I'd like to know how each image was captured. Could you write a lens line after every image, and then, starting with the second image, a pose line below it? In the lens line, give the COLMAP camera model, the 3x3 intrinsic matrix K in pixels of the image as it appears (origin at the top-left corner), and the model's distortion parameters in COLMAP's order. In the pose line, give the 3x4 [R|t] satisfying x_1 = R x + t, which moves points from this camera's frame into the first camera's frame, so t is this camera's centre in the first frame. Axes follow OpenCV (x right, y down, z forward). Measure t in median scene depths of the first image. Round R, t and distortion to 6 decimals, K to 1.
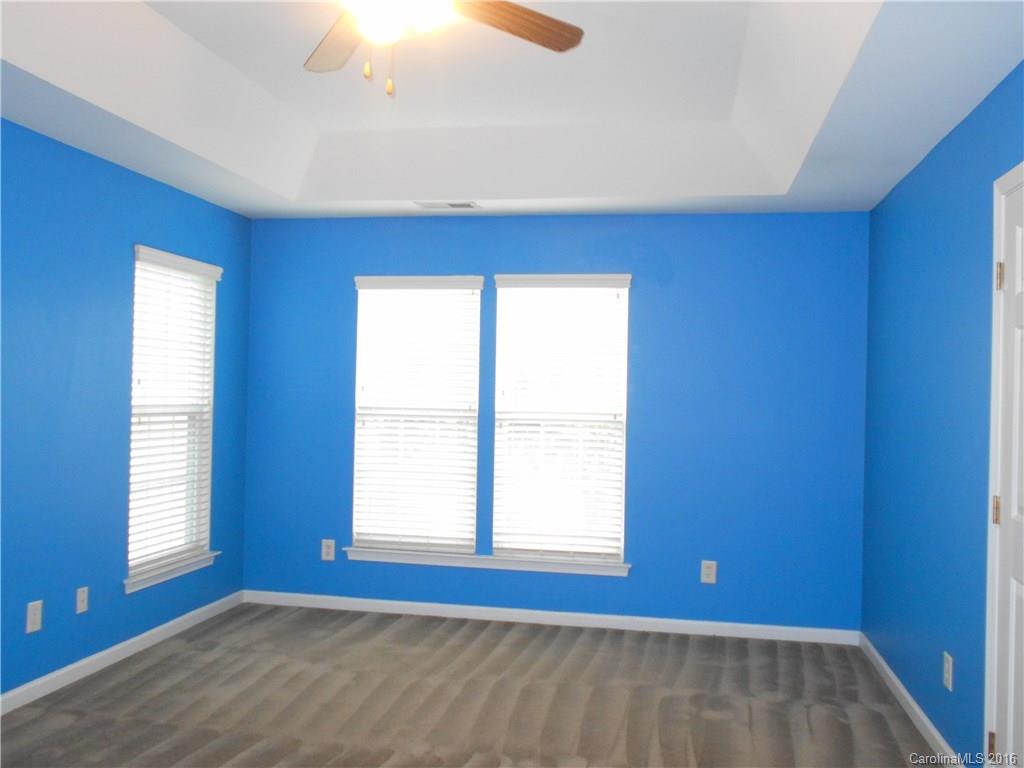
lens RADIAL K [[866.4, 0, 512.0], [0, 866.4, 384.0], [0, 0, 1]] dist [0.002495, 0.001452]
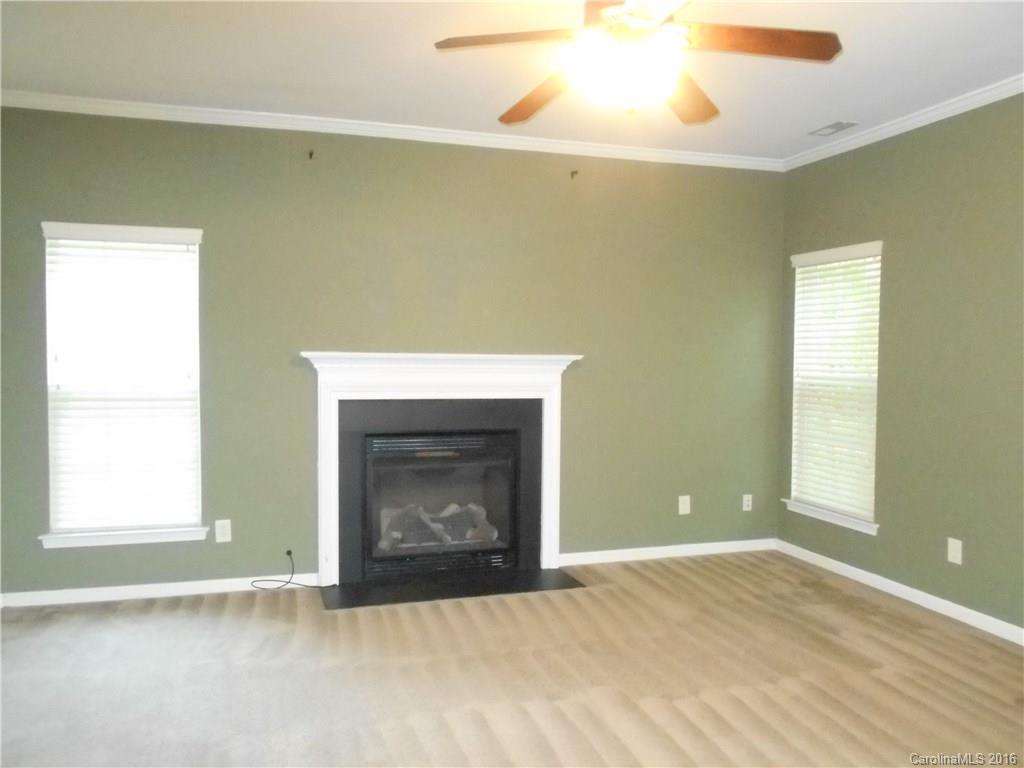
lens RADIAL K [[838.5, 0, 512.0], [0, 838.5, 384.0], [0, 0, 1]] dist [-0.008750, 0.075663]
pose [[0.883990, -0.033241, 0.466322, -0.459178], [0.010226, 0.998605, 0.051799, -0.008979], [-0.467393, -0.041021, 0.883097, 0.096003]]
